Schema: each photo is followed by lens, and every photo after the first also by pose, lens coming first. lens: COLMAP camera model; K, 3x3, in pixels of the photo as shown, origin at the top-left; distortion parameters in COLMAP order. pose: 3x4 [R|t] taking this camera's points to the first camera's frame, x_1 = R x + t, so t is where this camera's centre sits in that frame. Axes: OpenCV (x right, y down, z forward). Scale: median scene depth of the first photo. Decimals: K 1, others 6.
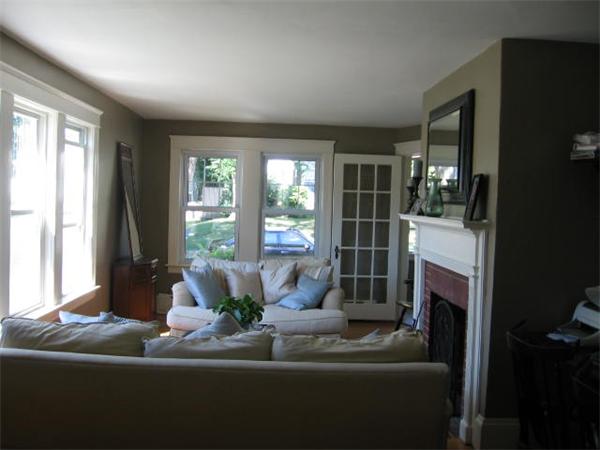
lens RADIAL K [[629.9, 0, 300.0], [0, 629.9, 225.0], [0, 0, 1]] dist [-0.103330, 0.032244]
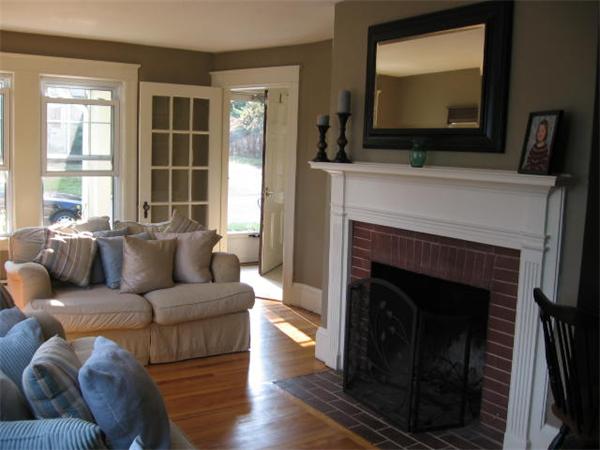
lens RADIAL K [[629.9, 0, 300.0], [0, 629.9, 225.0], [0, 0, 1]] dist [-0.103330, 0.032244]
pose [[0.870856, -0.056140, 0.488321, -0.155134], [0.011416, 0.995498, 0.094089, -0.008597], [-0.491405, -0.076363, 0.867577, 0.232613]]
